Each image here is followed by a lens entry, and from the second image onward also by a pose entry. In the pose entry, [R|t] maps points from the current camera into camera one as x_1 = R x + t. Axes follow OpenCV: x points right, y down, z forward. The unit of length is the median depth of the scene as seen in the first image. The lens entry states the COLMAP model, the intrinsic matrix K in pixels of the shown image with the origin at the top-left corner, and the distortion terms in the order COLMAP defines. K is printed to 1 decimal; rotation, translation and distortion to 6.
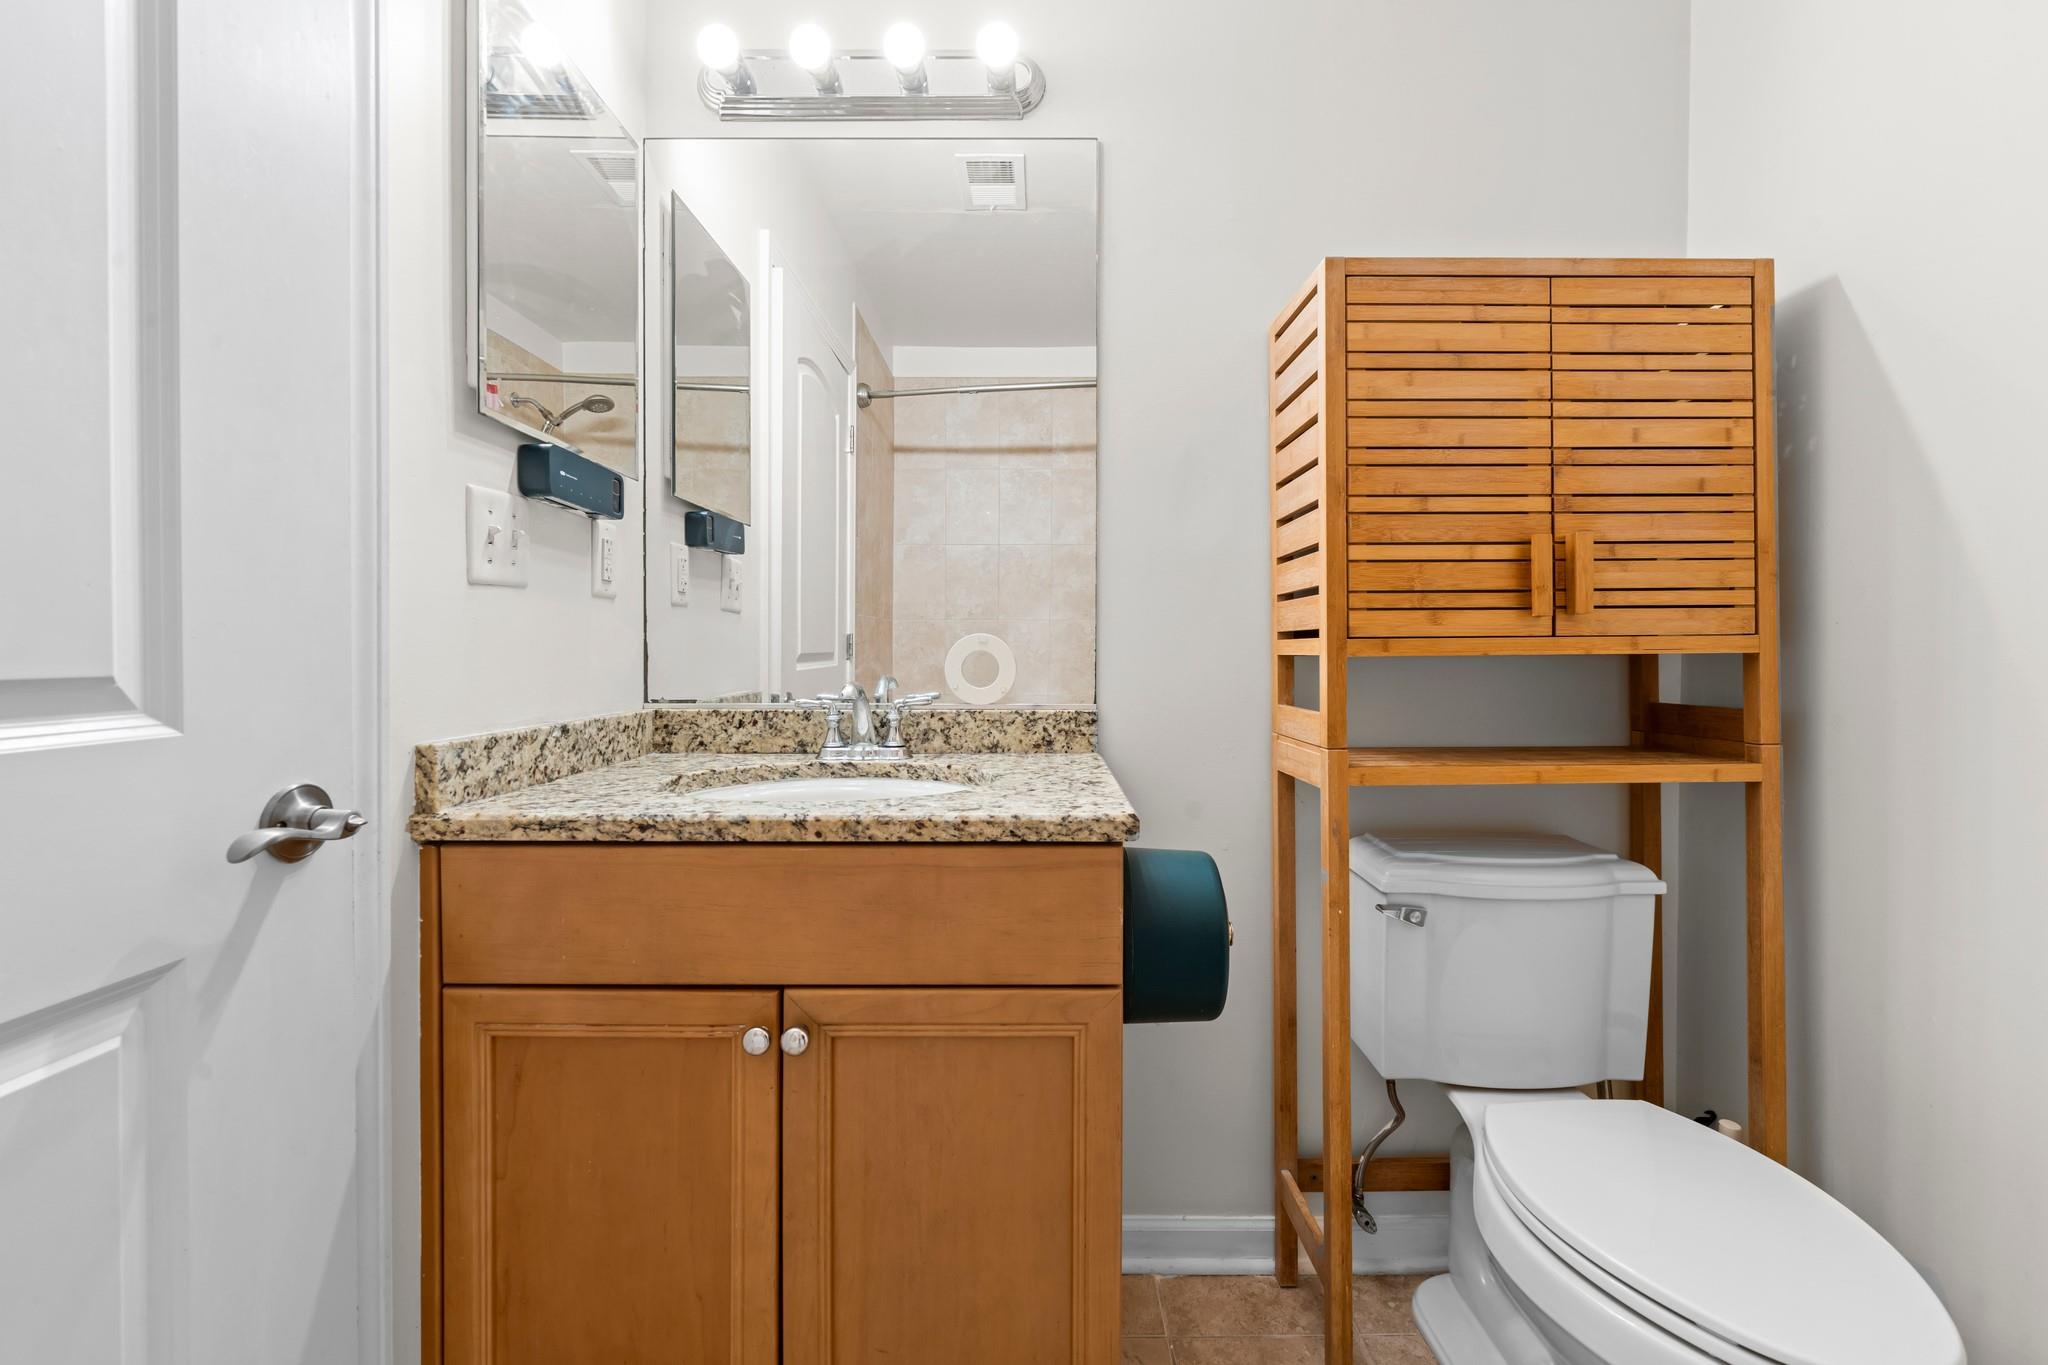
lens RADIAL K [[829.4, 0, 1033.3], [0, 829.4, 660.7], [0, 0, 1]] dist [0.001111, -0.001319]
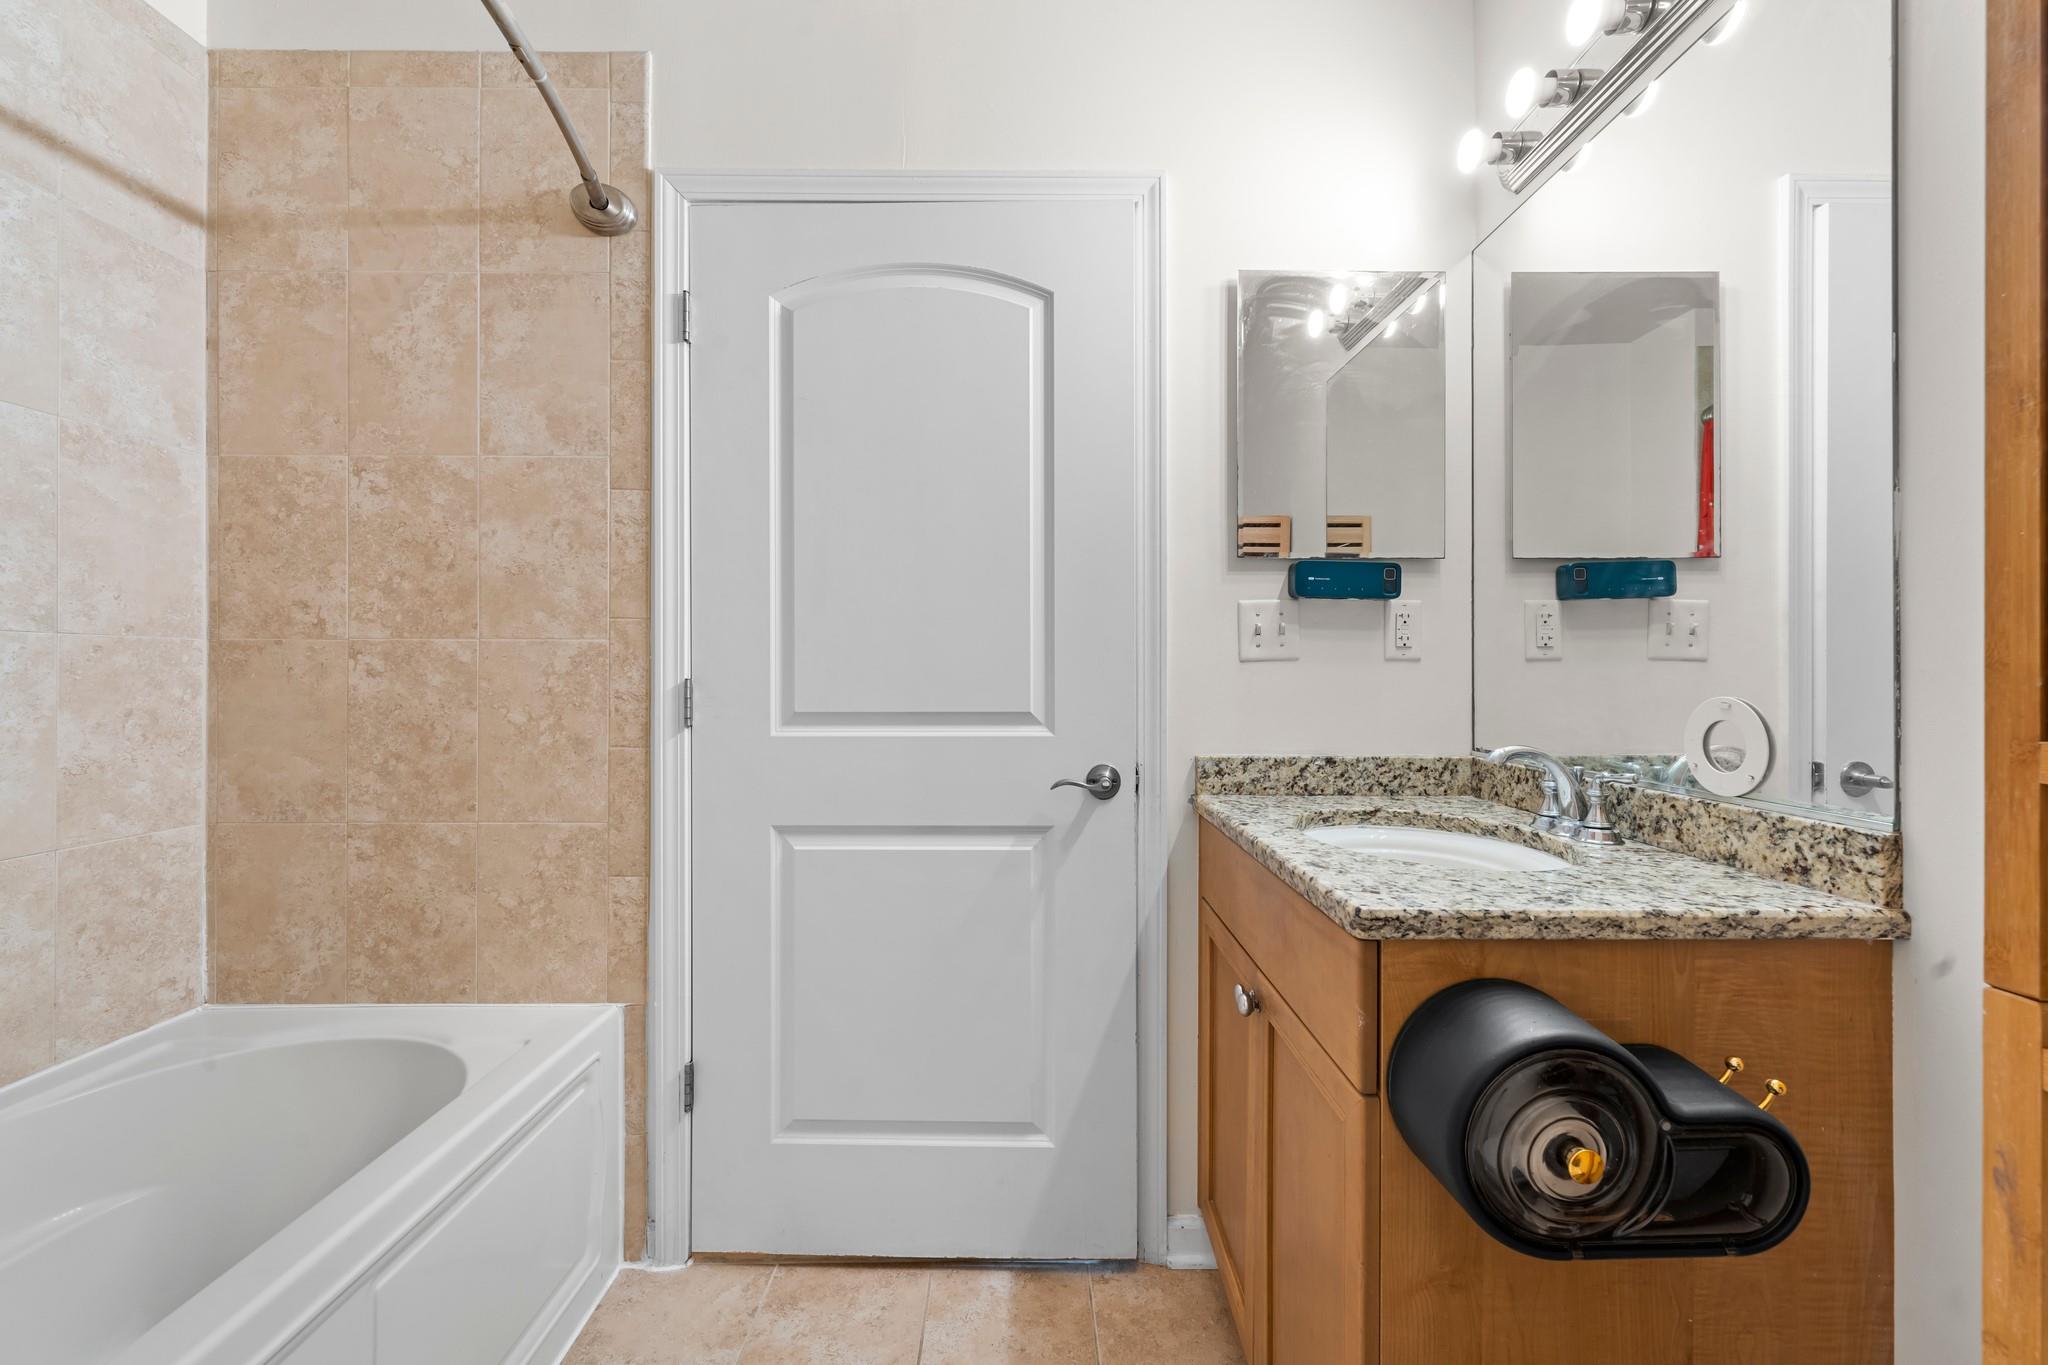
lens RADIAL K [[829.4, 0, 1043.4], [0, 829.4, 677.4], [0, 0, 1]] dist [0.001111, -0.001319]
pose [[0.004750, 0.002036, -0.999987, 0.764984], [-0.015653, 0.999876, 0.001961, -0.048136], [0.999866, 0.015644, 0.004781, 0.484926]]
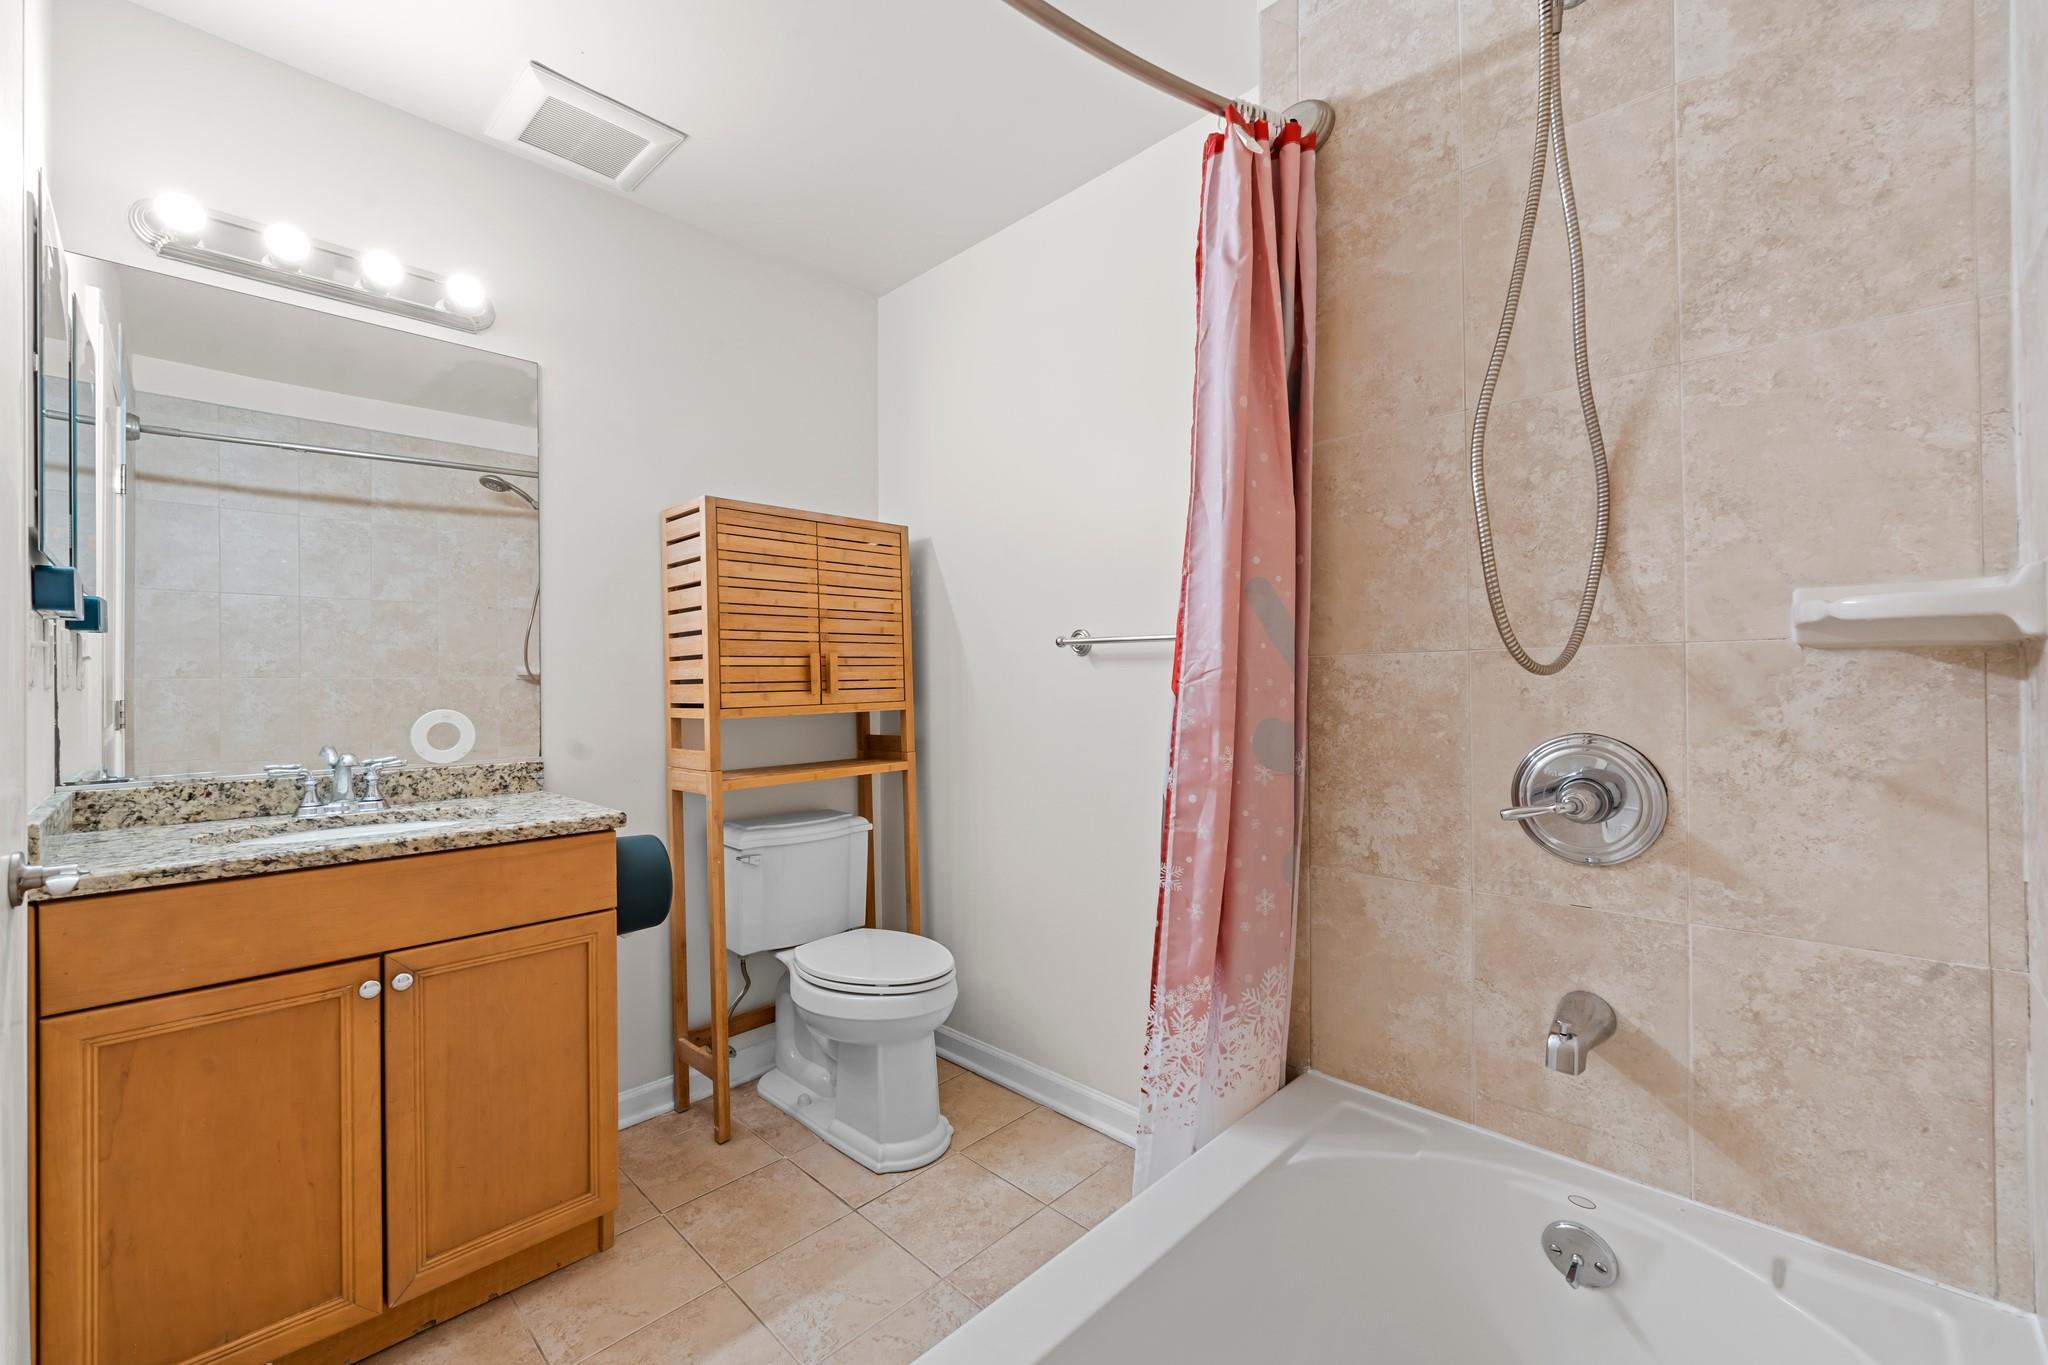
lens RADIAL K [[829.4, 0, 1035.1], [0, 829.4, 679.9], [0, 0, 1]] dist [0.001111, -0.001319]
pose [[0.691481, -0.005400, 0.722374, -0.435337], [0.021643, 0.999678, -0.013244, -0.050089], [-0.722070, 0.024792, 0.691375, -0.714380]]
